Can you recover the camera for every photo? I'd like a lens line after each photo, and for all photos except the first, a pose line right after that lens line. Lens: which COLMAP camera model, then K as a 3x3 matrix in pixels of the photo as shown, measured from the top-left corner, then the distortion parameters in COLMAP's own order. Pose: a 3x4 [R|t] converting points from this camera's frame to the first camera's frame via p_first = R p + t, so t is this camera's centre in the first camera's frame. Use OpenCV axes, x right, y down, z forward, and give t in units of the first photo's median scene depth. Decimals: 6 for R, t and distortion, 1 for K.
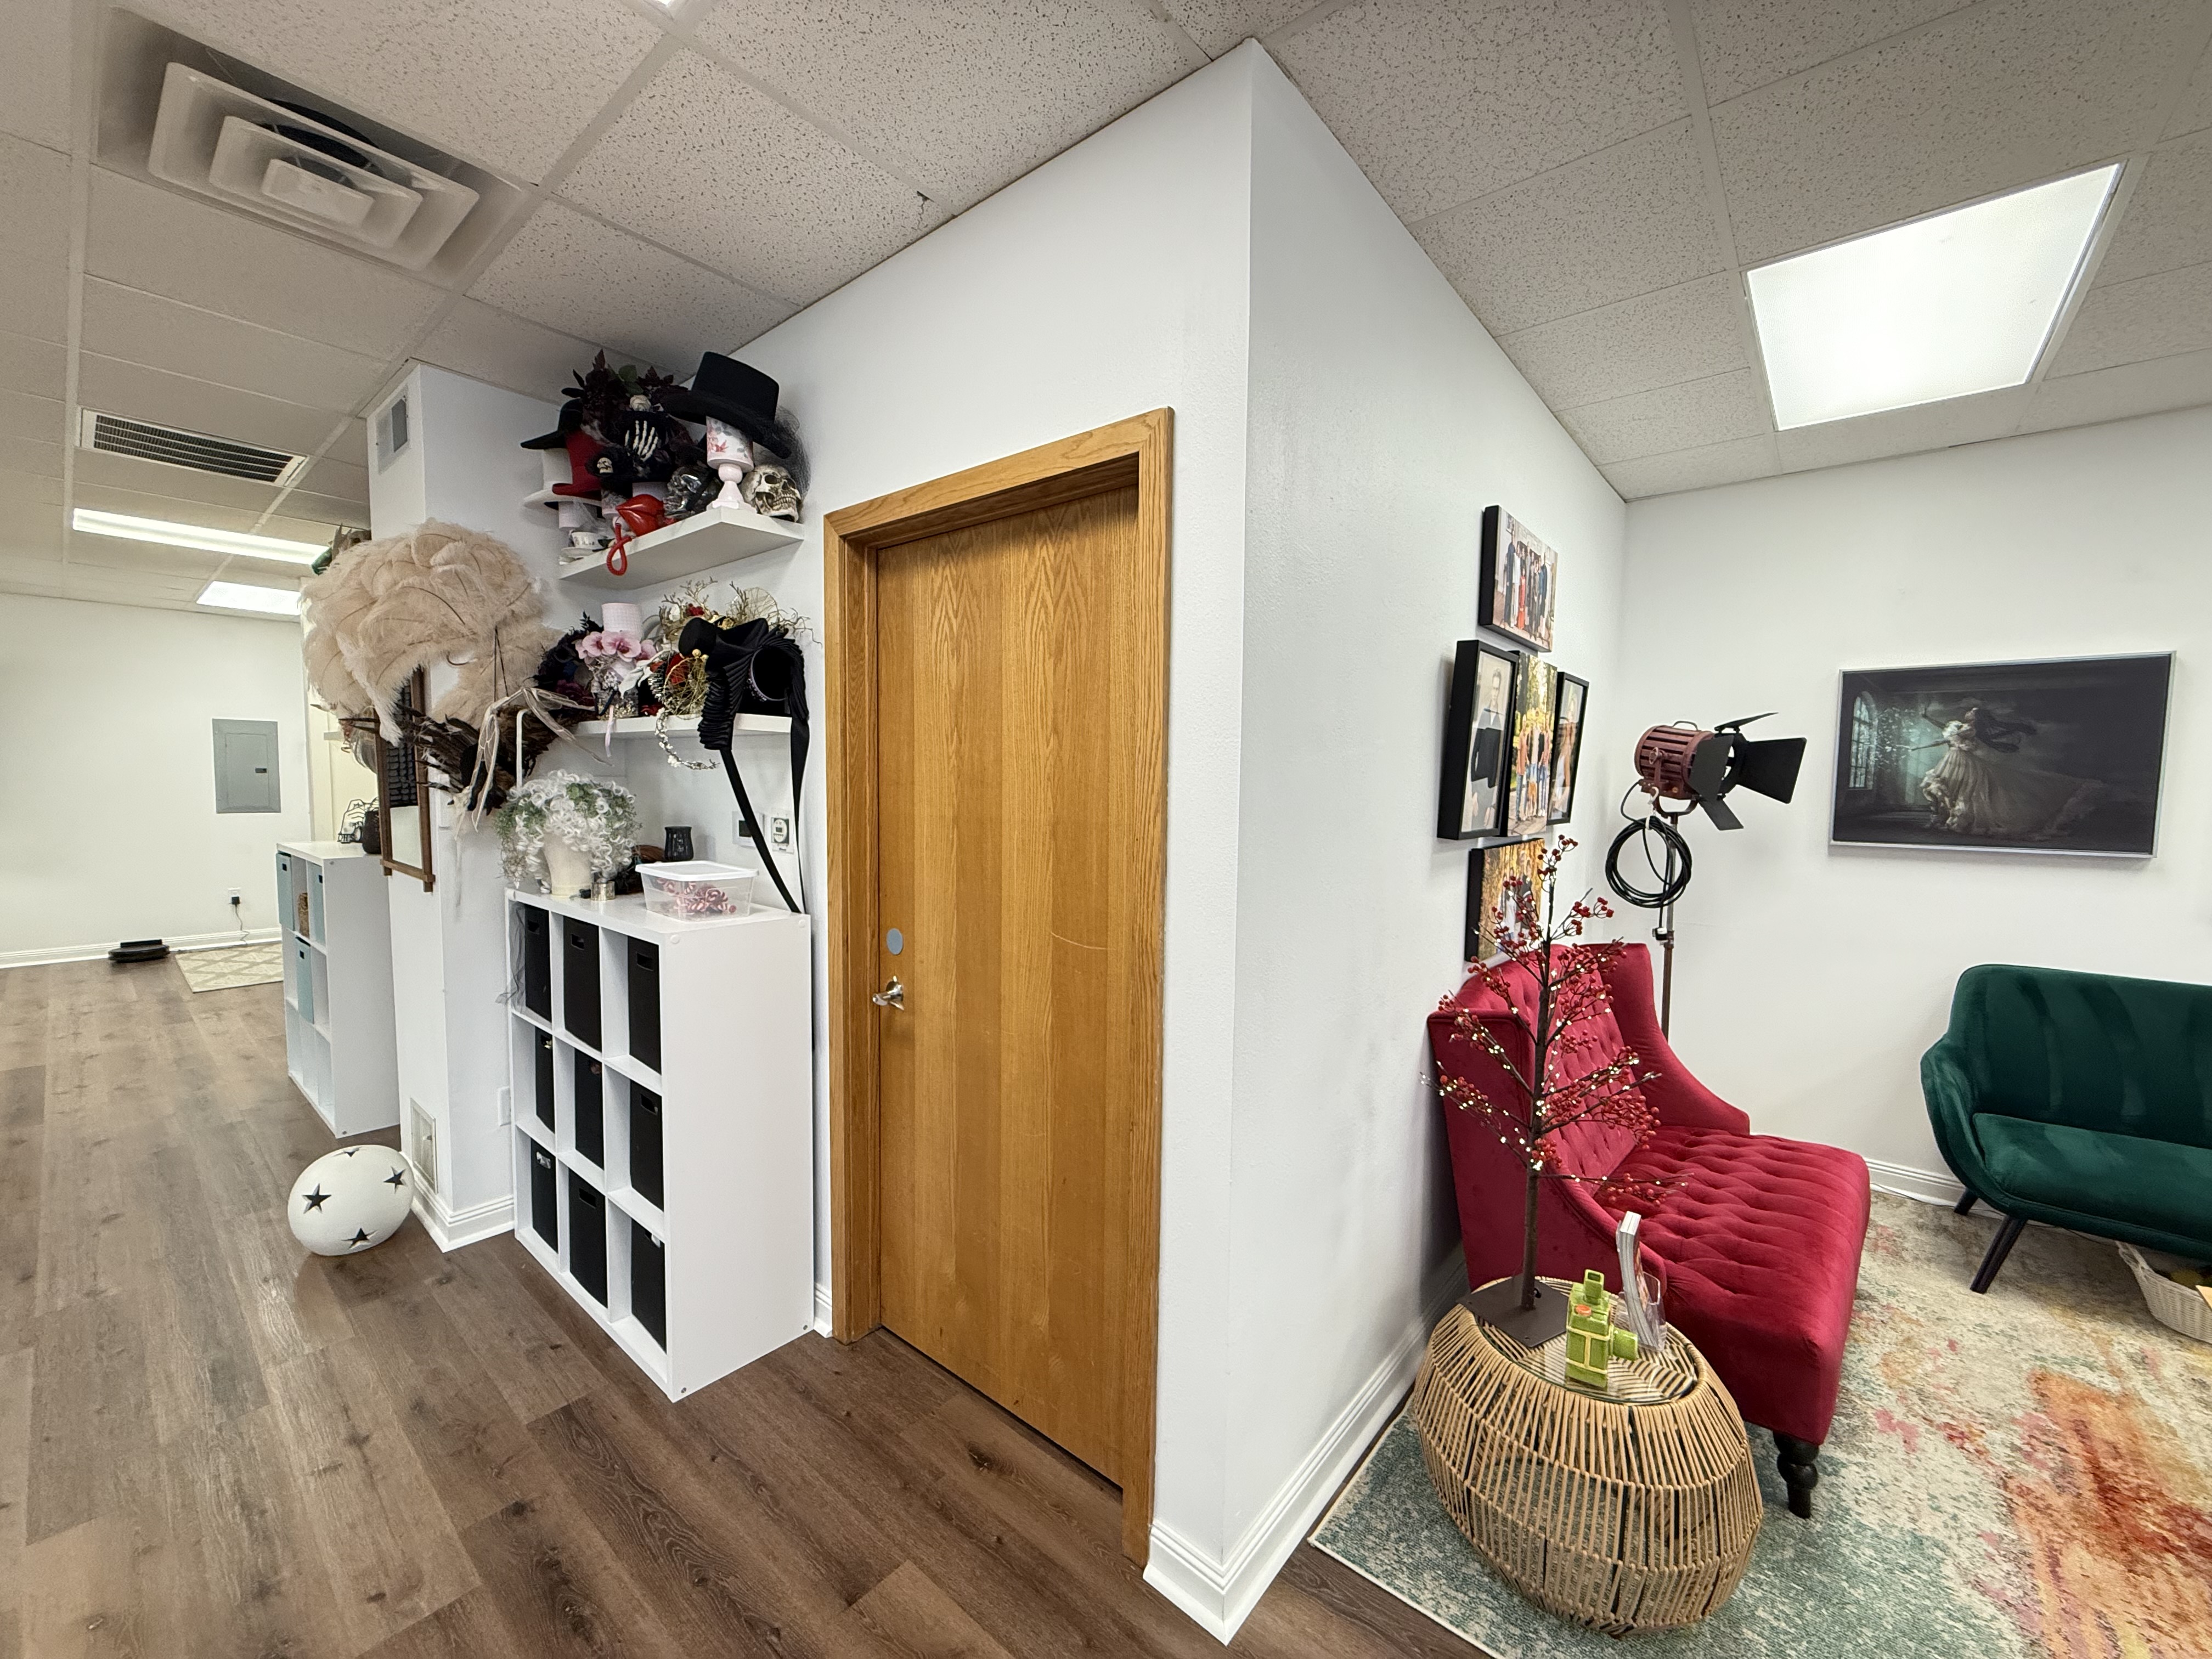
lens RADIAL K [[876.7, 0, 1098.2], [0, 876.7, 836.8], [0, 0, 1]] dist [-0.001018, -0.000082]
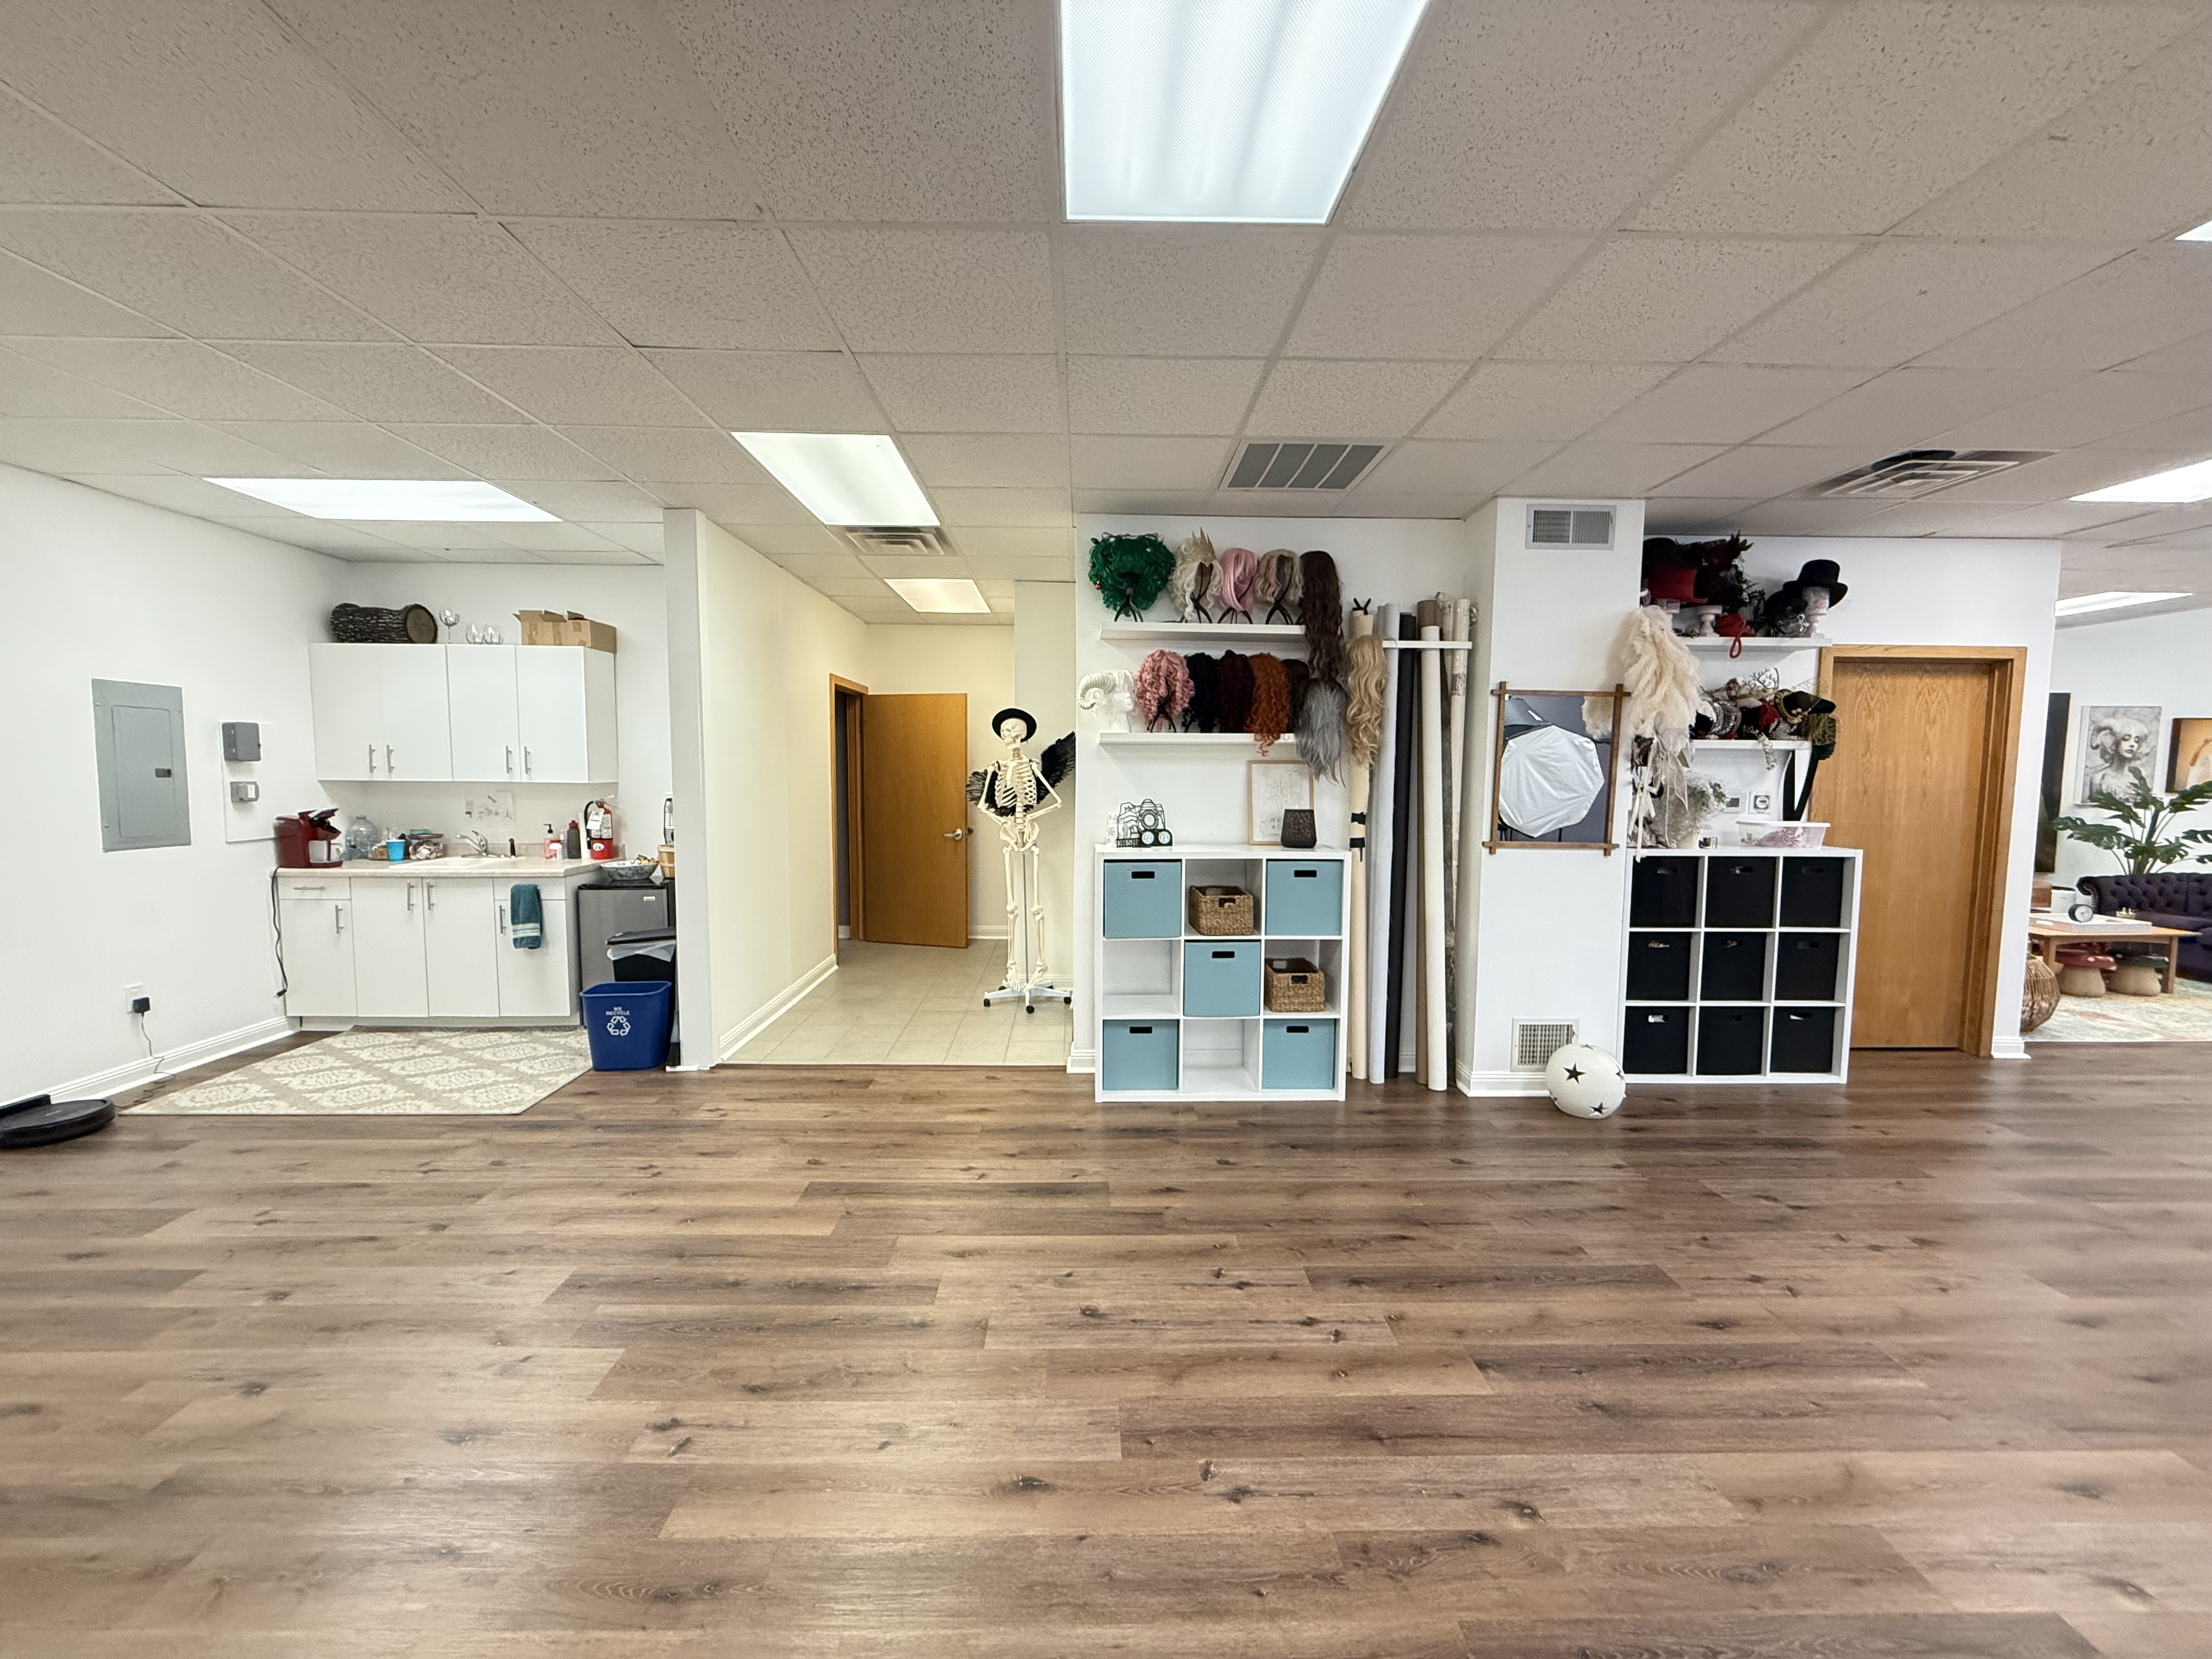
lens RADIAL K [[876.7, 0, 1099.9], [0, 876.7, 835.0], [0, 0, 1]] dist [-0.001018, -0.000082]
pose [[0.751373, -0.058264, 0.657300, -2.501937], [0.051129, 0.998240, 0.030038, -0.061510], [-0.657894, 0.011037, 0.753030, 0.493484]]
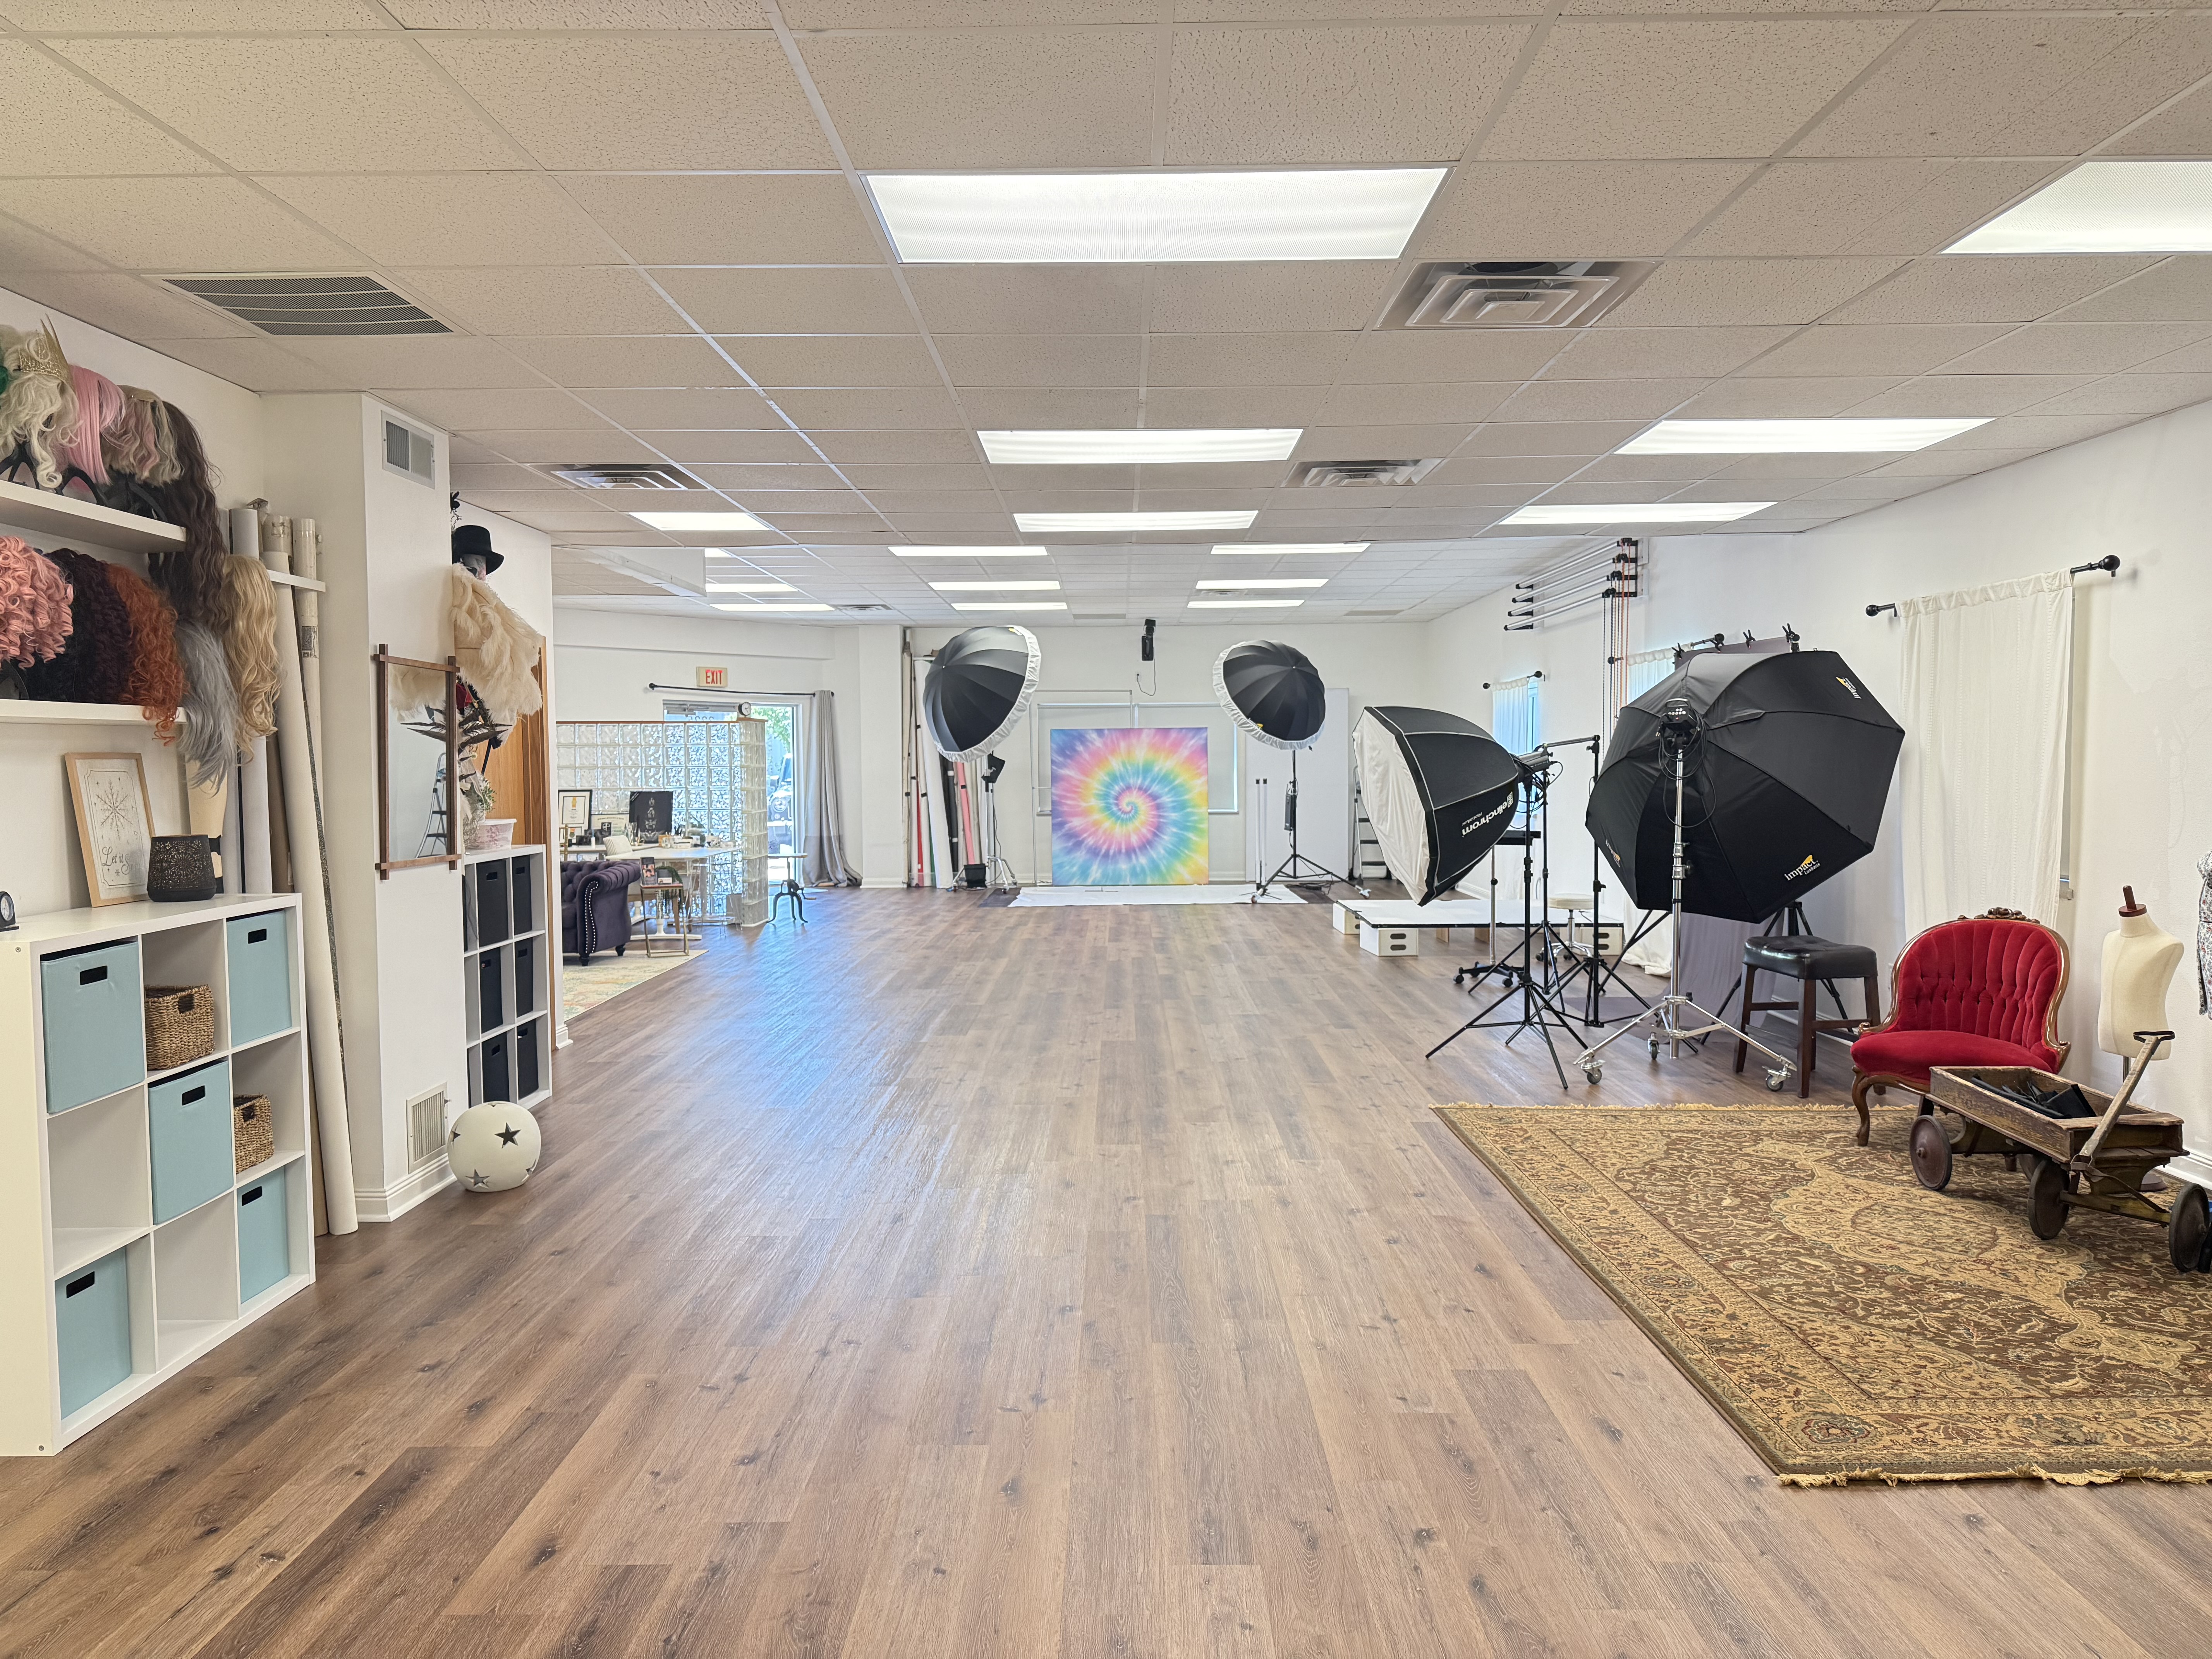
lens RADIAL K [[1559.6, 0, 1111.6], [0, 1559.6, 823.8], [0, 0, 1]] dist [0.066168, -0.067360]
pose [[-0.646612, -0.040552, 0.761741, -3.107230], [0.054706, 0.993550, 0.099330, -0.166866], [-0.760855, 0.105899, -0.640222, 1.778587]]
